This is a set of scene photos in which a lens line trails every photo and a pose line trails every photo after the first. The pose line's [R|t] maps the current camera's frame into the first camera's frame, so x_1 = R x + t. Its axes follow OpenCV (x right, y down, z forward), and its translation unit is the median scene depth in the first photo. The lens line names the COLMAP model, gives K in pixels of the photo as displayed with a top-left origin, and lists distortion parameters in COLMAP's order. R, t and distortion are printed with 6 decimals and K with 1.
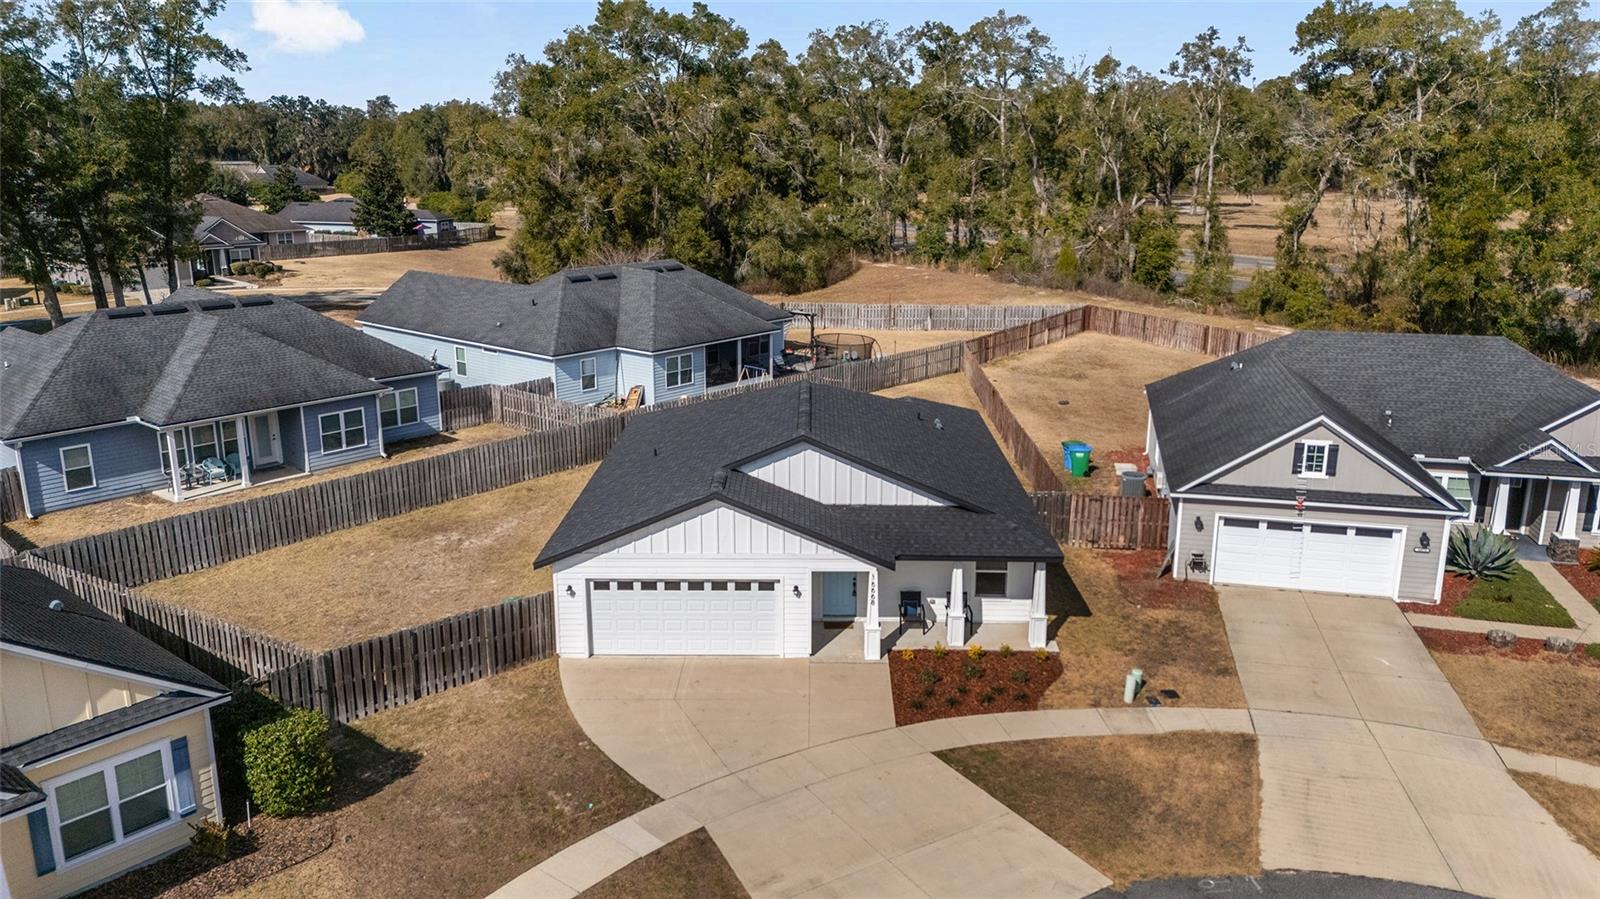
lens RADIAL K [[1174.7, 0, 802.3], [0, 1174.7, 449.1], [0, 0, 1]] dist [0.028465, -0.017253]
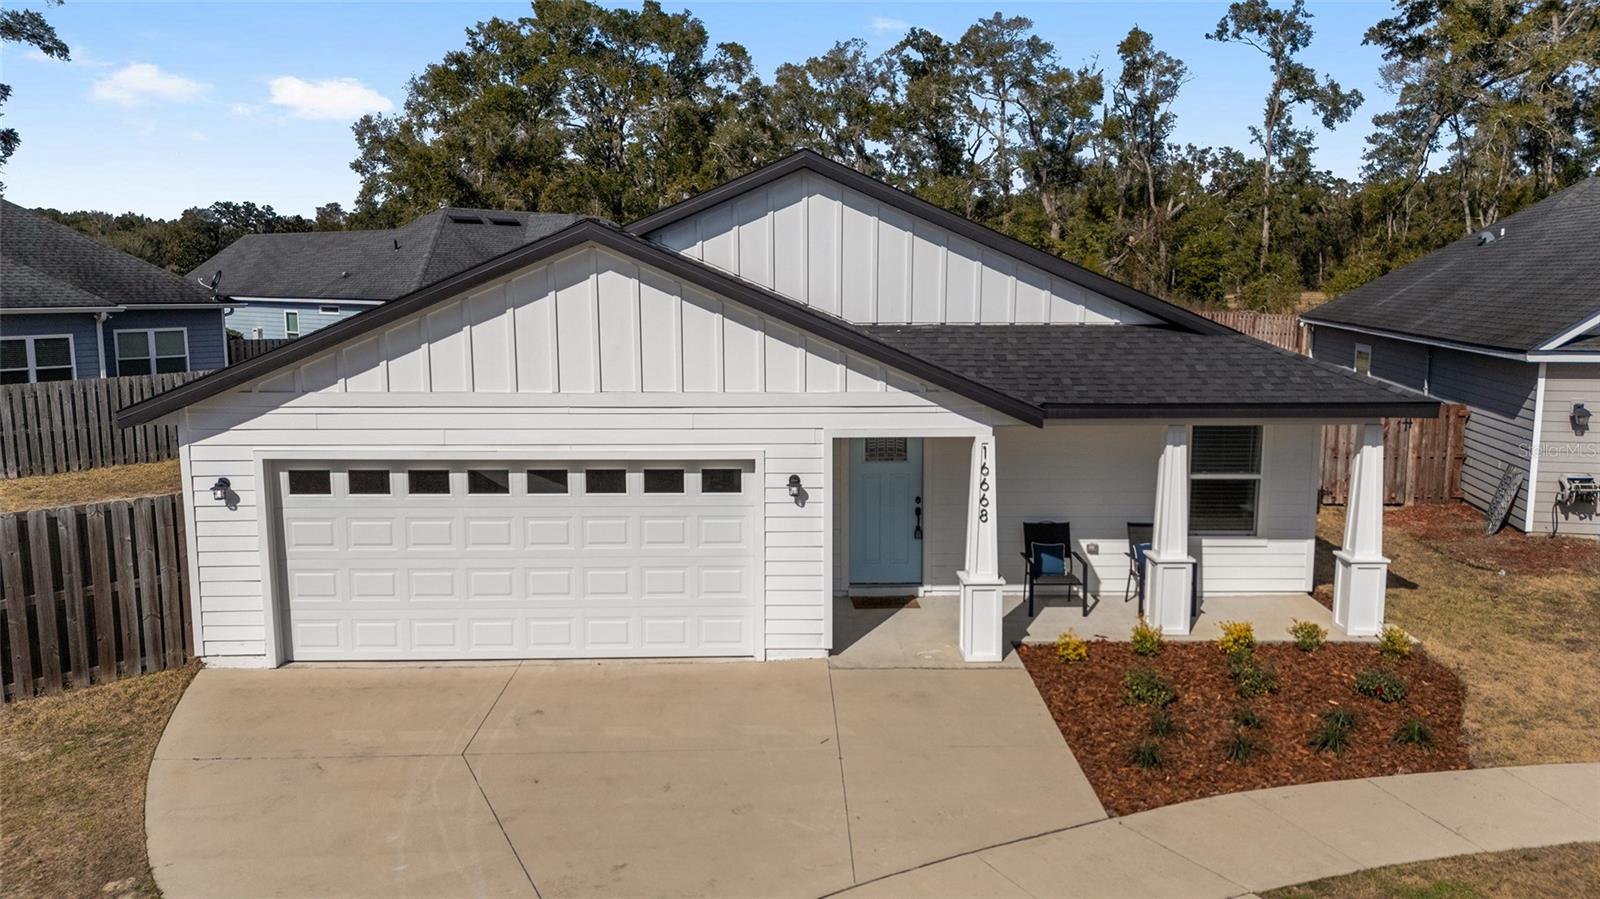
lens RADIAL K [[1174.7, 0, 800.8], [0, 1174.7, 449.2], [0, 0, 1]] dist [0.028465, -0.017253]
pose [[0.999568, -0.008370, 0.028167, -0.013736], [0.011449, 0.993757, -0.110976, 0.144041], [-0.027062, 0.111250, 0.993424, 0.563525]]
